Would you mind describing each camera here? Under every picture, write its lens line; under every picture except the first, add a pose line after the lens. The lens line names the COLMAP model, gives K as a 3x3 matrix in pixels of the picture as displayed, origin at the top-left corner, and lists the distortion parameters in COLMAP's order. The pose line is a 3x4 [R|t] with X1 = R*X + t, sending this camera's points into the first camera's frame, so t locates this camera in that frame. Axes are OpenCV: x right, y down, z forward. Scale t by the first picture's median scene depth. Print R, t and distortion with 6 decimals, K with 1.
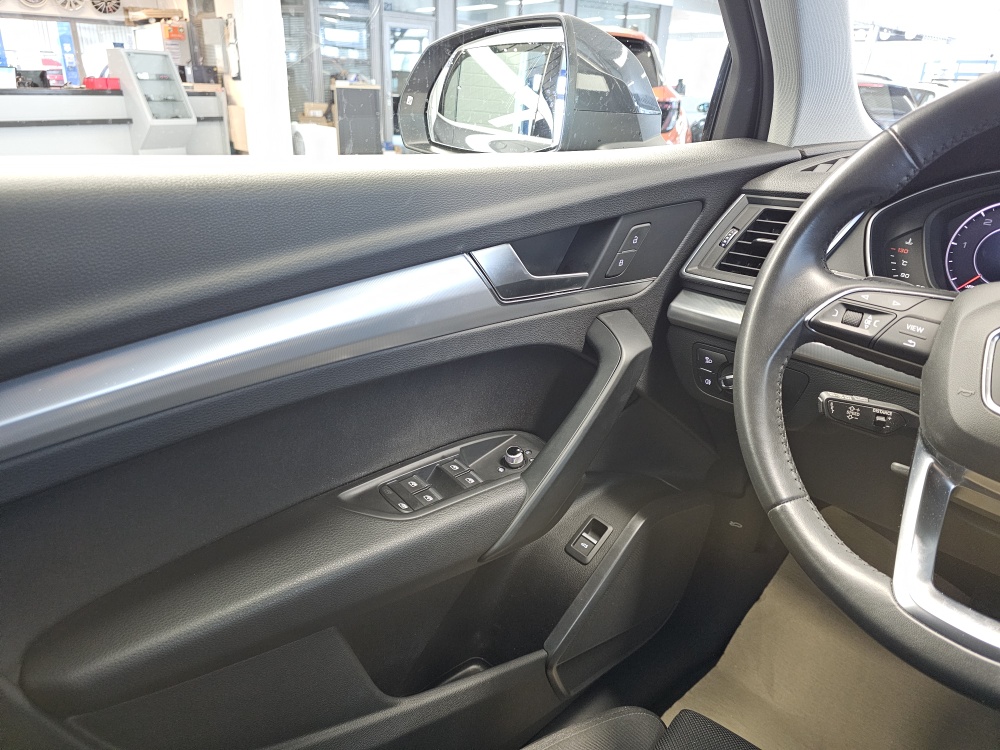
lens RADIAL K [[683.0, 0, 498.4], [0, 683.0, 365.4], [0, 0, 1]] dist [0.050762, -0.046465]
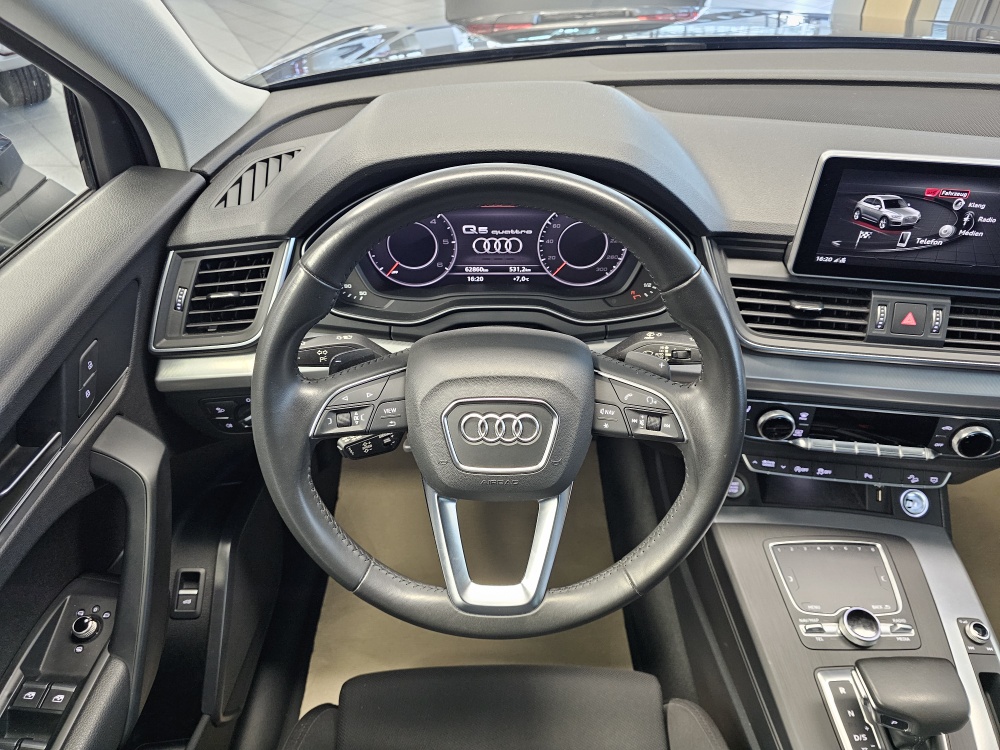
lens RADIAL K [[683.0, 0, 500.0], [0, 683.0, 368.1], [0, 0, 1]] dist [0.050762, -0.046465]
pose [[0.680127, -0.497904, 0.538070, 0.073348], [0.302890, 0.859248, 0.412251, -0.373527], [-0.667597, -0.117407, 0.735207, -0.020159]]
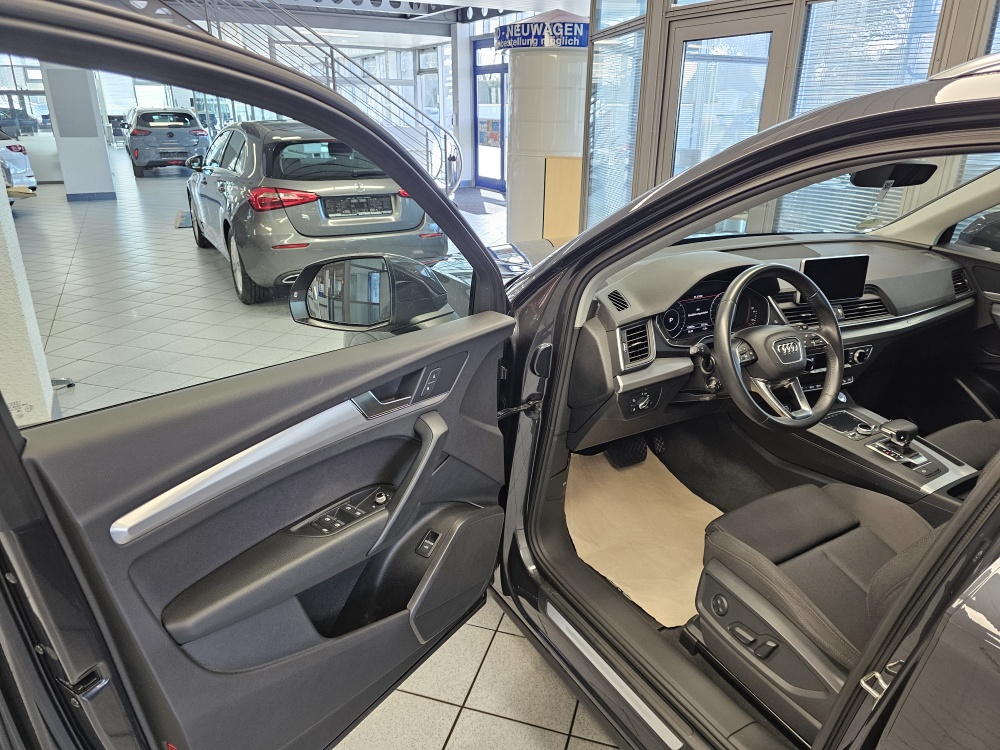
lens RADIAL K [[683.0, 0, 499.2], [0, 683.0, 373.6], [0, 0, 1]] dist [0.050762, -0.046465]
pose [[0.214384, -0.387579, 0.896561, -1.790629], [0.360185, 0.884584, 0.296274, -0.927790], [-0.907913, 0.259412, 0.329241, 0.681959]]
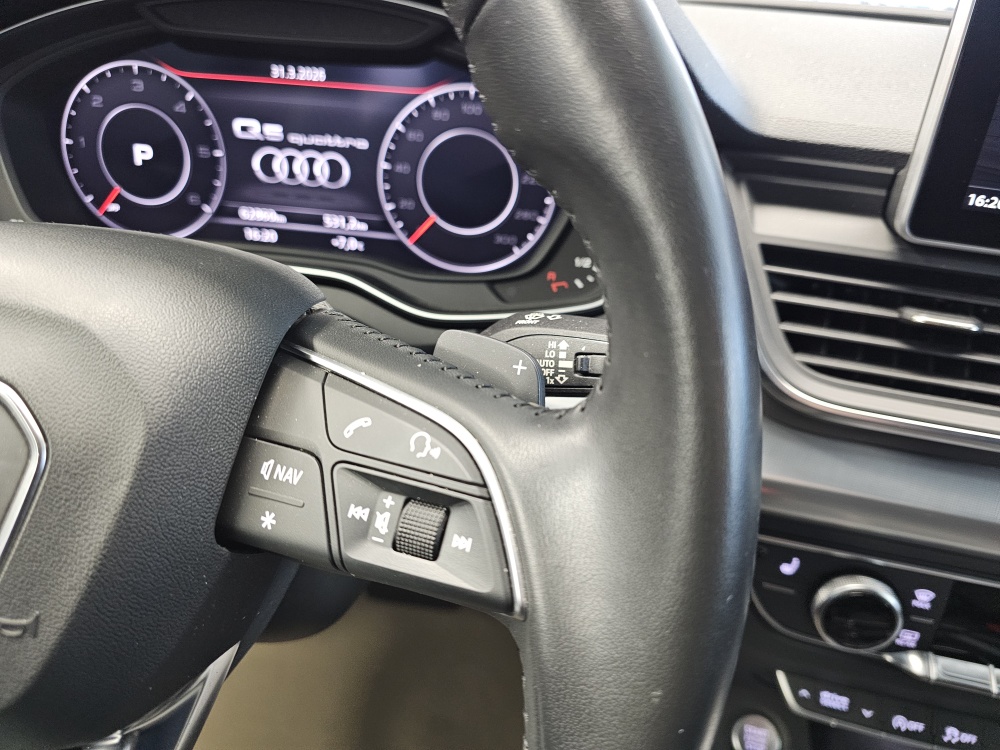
lens RADIAL K [[683.0, 0, 506.9], [0, 683.0, 372.9], [0, 0, 1]] dist [0.050762, -0.046465]
pose [[0.764917, -0.295125, 0.572541, 0.506032], [0.214711, 0.954849, 0.205338, -0.019370], [-0.607290, -0.034135, 0.793746, 0.252906]]
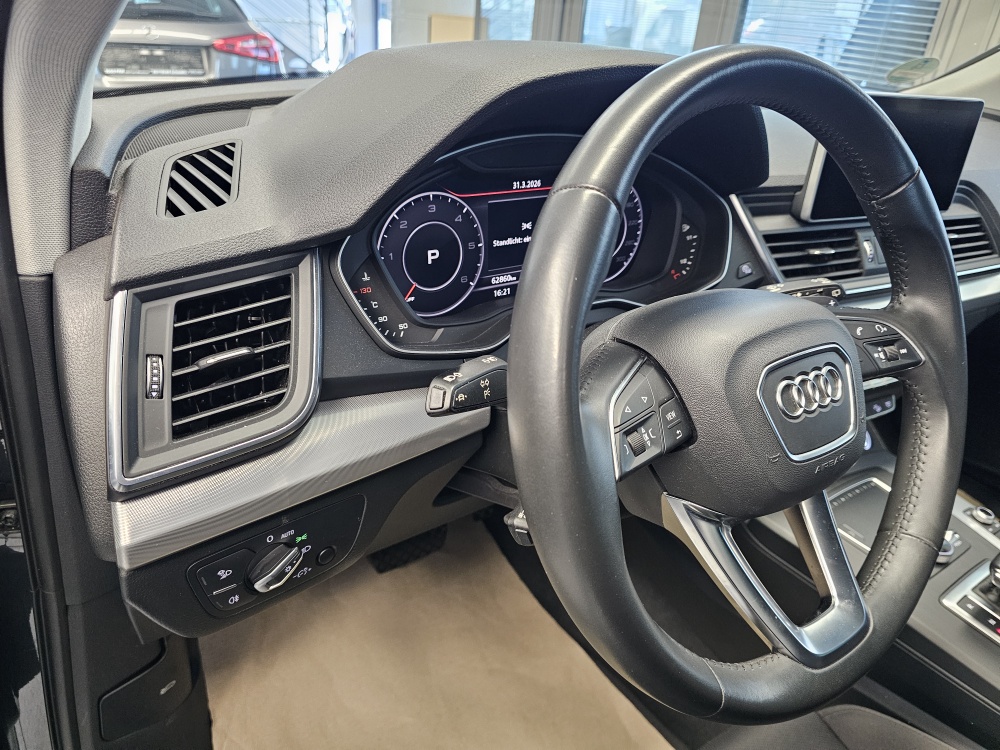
lens RADIAL K [[683.0, 0, 494.6], [0, 683.0, 379.0], [0, 0, 1]] dist [0.050762, -0.046465]
pose [[0.143026, -0.496600, 0.856114, -0.072076], [0.307423, 0.844511, 0.438511, -0.339524], [-0.940763, 0.200471, 0.273453, 0.633750]]
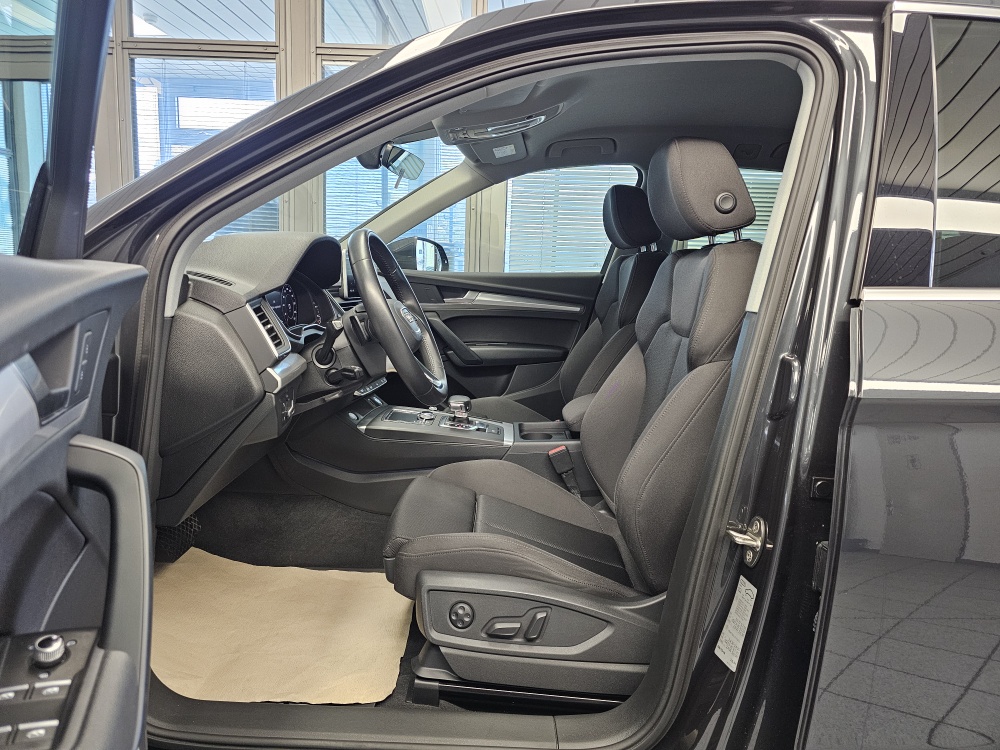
lens RADIAL K [[683.0, 0, 501.2], [0, 683.0, 377.8], [0, 0, 1]] dist [0.050762, -0.046465]
pose [[-0.713290, -0.179945, 0.677375, -1.143980], [0.205184, 0.870520, 0.447318, -0.689809], [-0.670162, 0.458054, -0.584011, 1.622016]]
